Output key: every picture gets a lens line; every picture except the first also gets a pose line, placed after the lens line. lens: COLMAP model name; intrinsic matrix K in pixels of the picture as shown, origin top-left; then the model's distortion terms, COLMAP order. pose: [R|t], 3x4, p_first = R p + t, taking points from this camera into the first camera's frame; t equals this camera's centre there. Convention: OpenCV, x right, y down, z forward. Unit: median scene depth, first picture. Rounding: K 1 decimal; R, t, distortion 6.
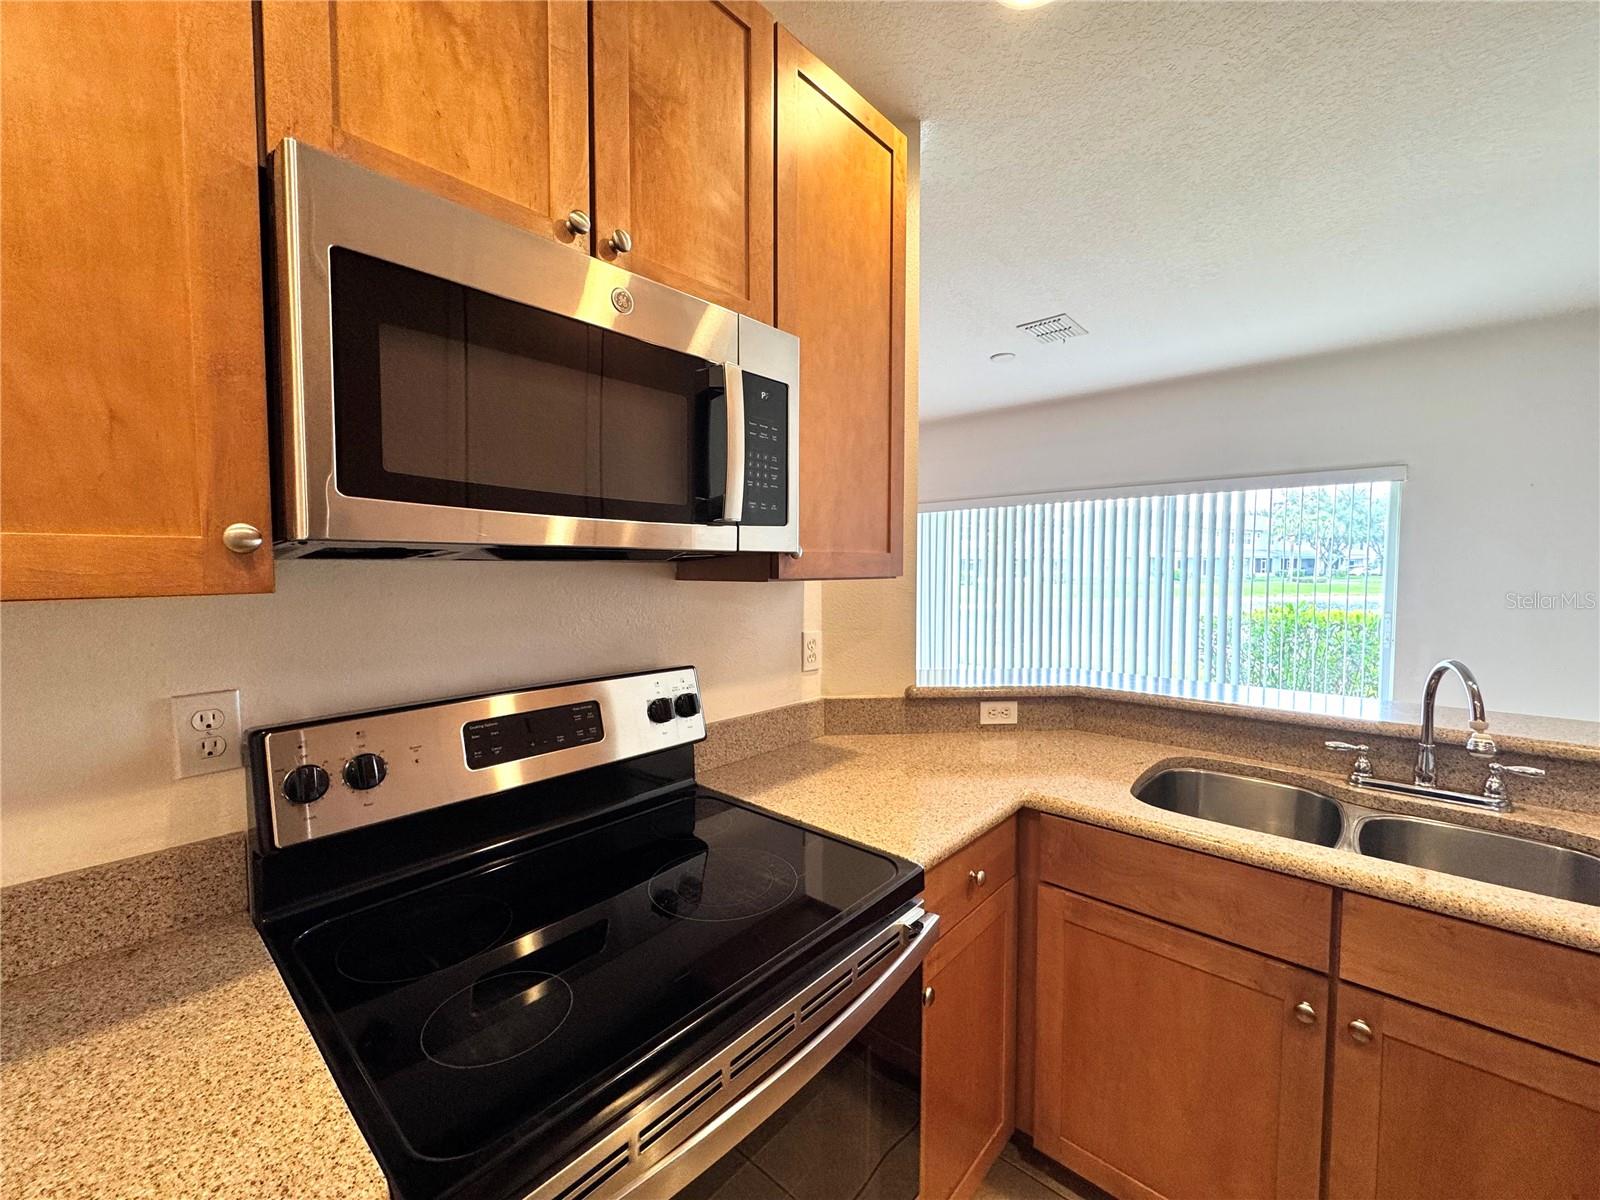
lens RADIAL K [[635.4, 0, 799.3], [0, 635.4, 596.7], [0, 0, 1]] dist [-0.003794, 0.000303]
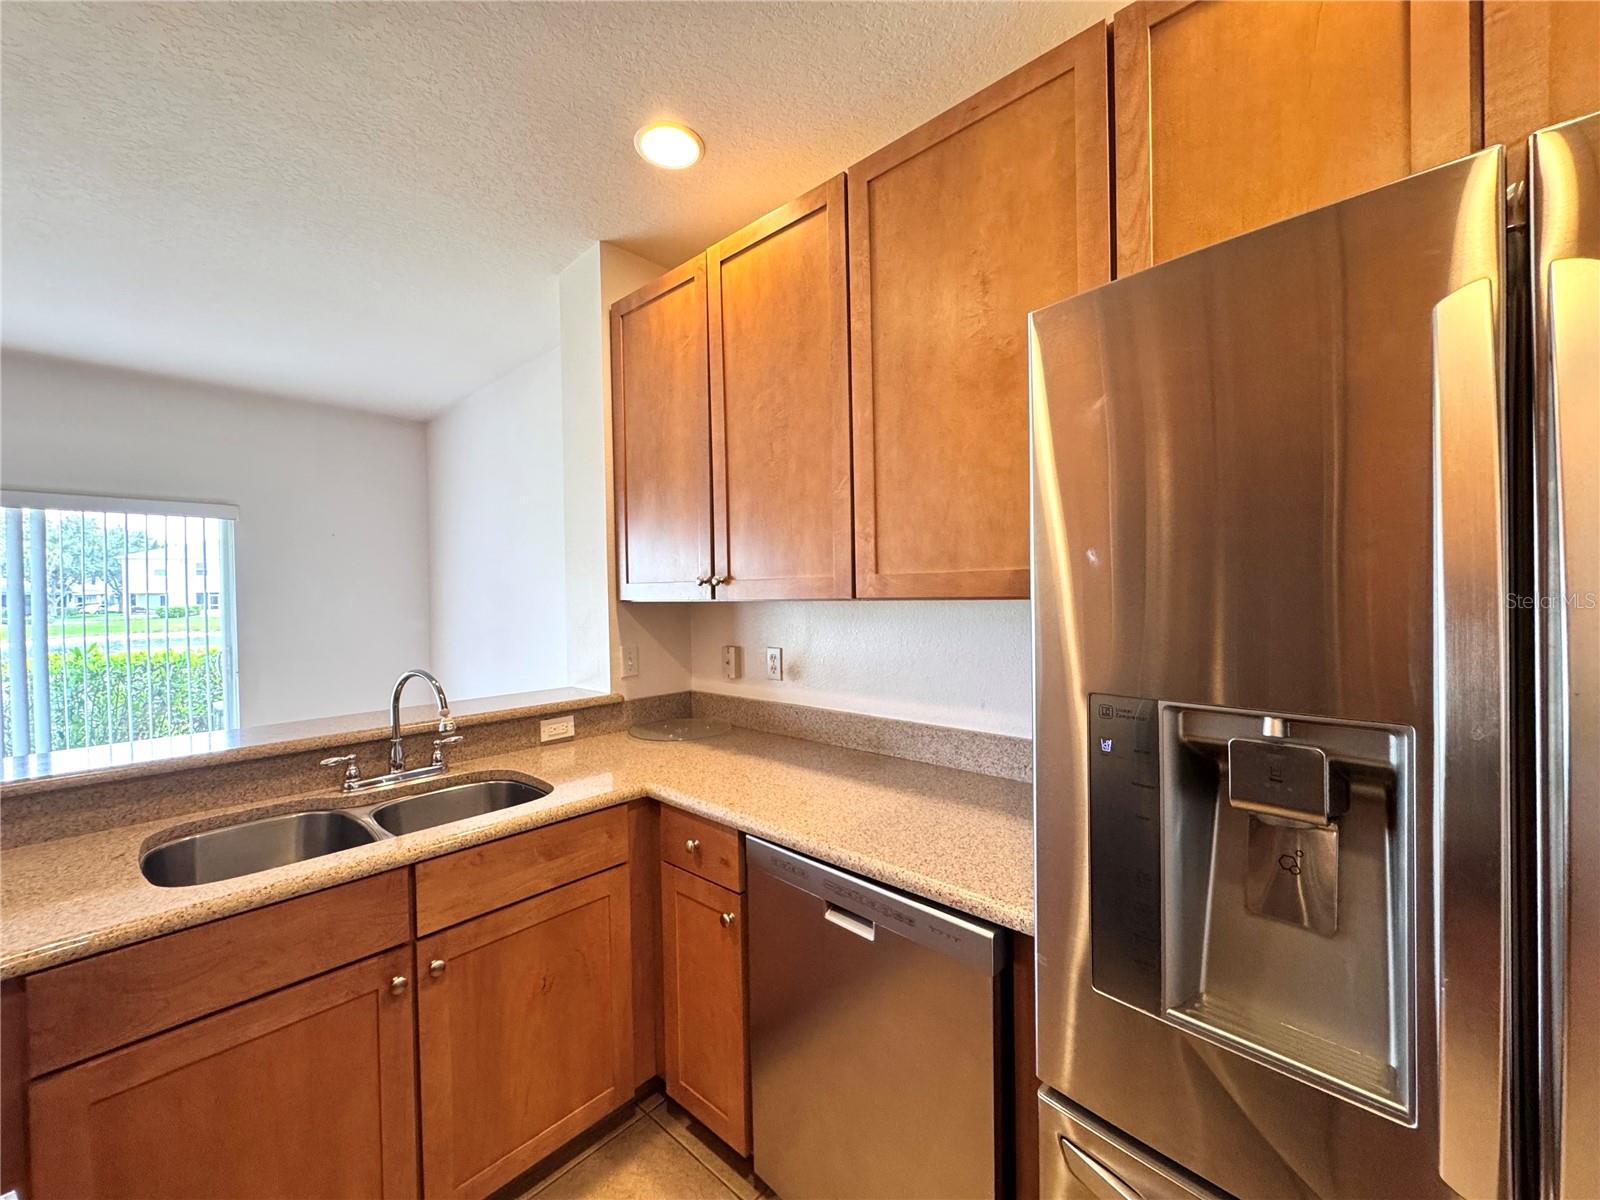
lens RADIAL K [[635.4, 0, 799.3], [0, 635.4, 596.7], [0, 0, 1]] dist [-0.003794, 0.000303]
pose [[0.010281, -0.006338, 0.999927, -0.276209], [0.062857, 0.998006, 0.005679, -0.007914], [-0.997970, 0.062794, 0.010659, 0.173139]]
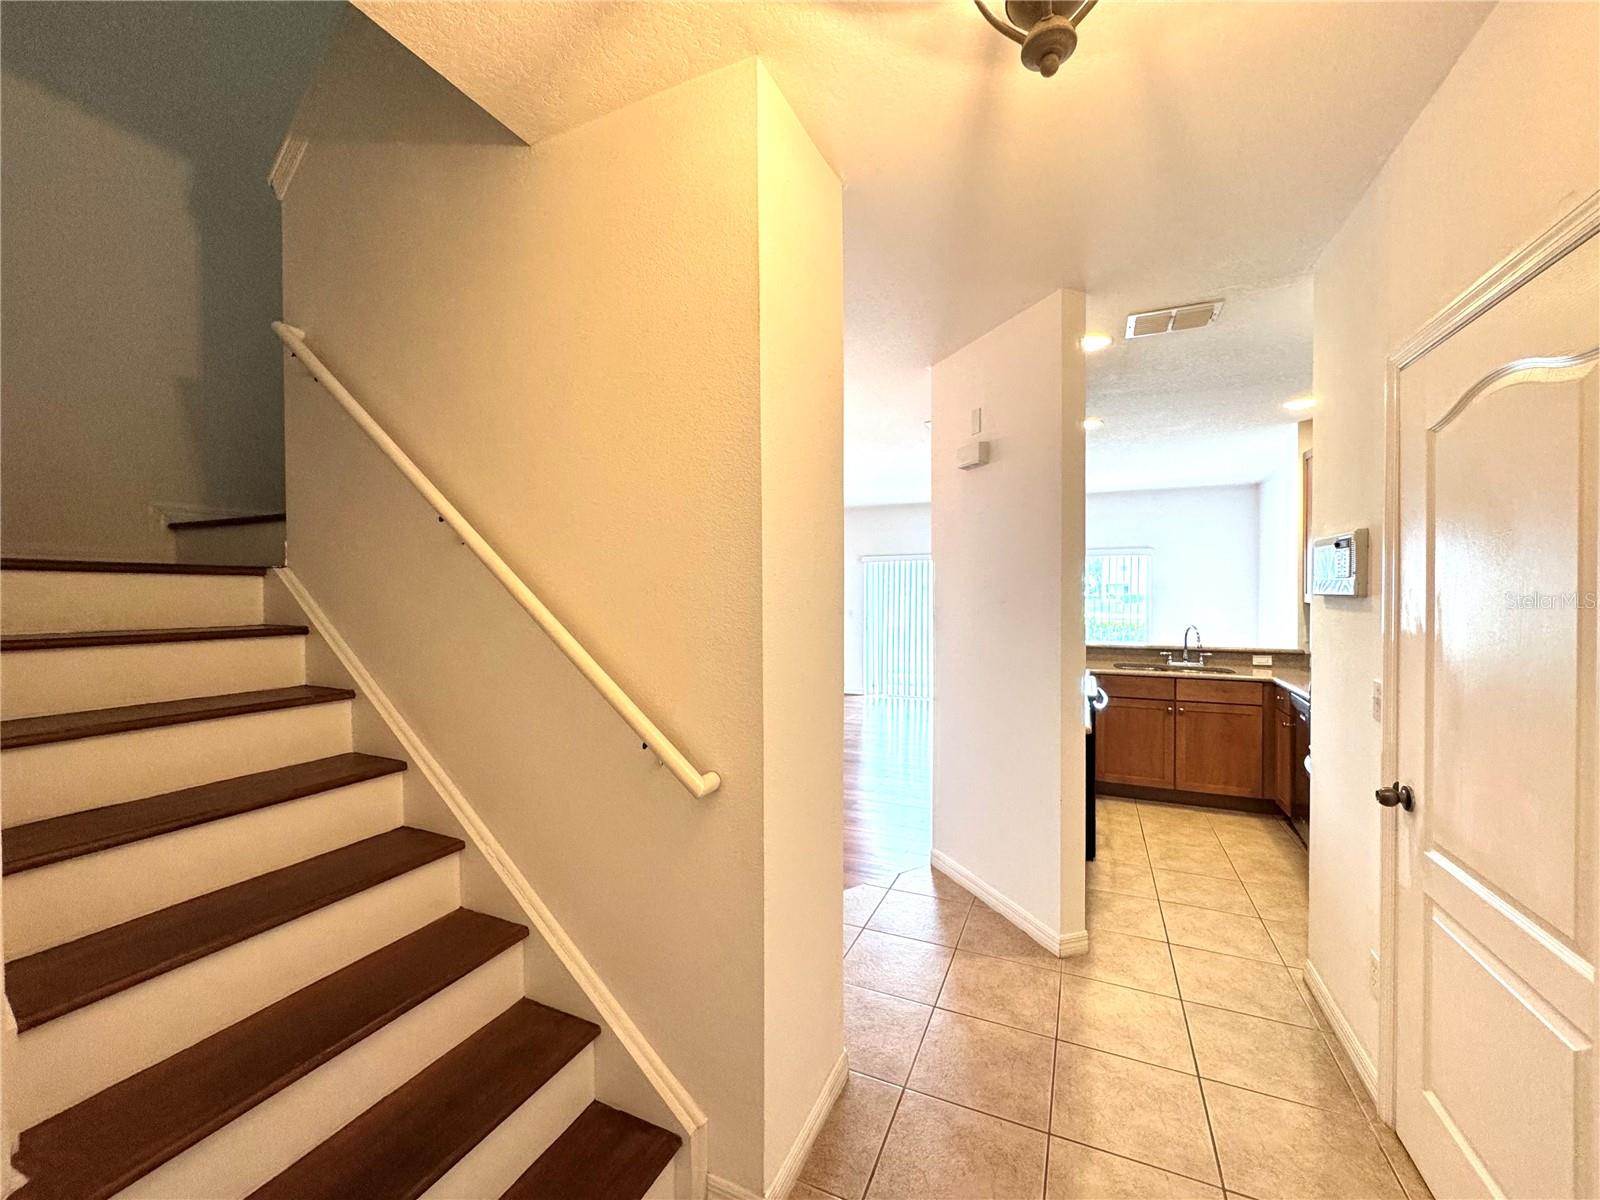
lens RADIAL K [[635.4, 0, 799.3], [0, 635.4, 596.7], [0, 0, 1]] dist [-0.003794, 0.000303]
pose [[0.955975, -0.003766, 0.293425, -2.137096], [0.015513, 0.999168, -0.037718, 0.038946], [-0.293039, 0.040609, 0.955238, -1.781727]]
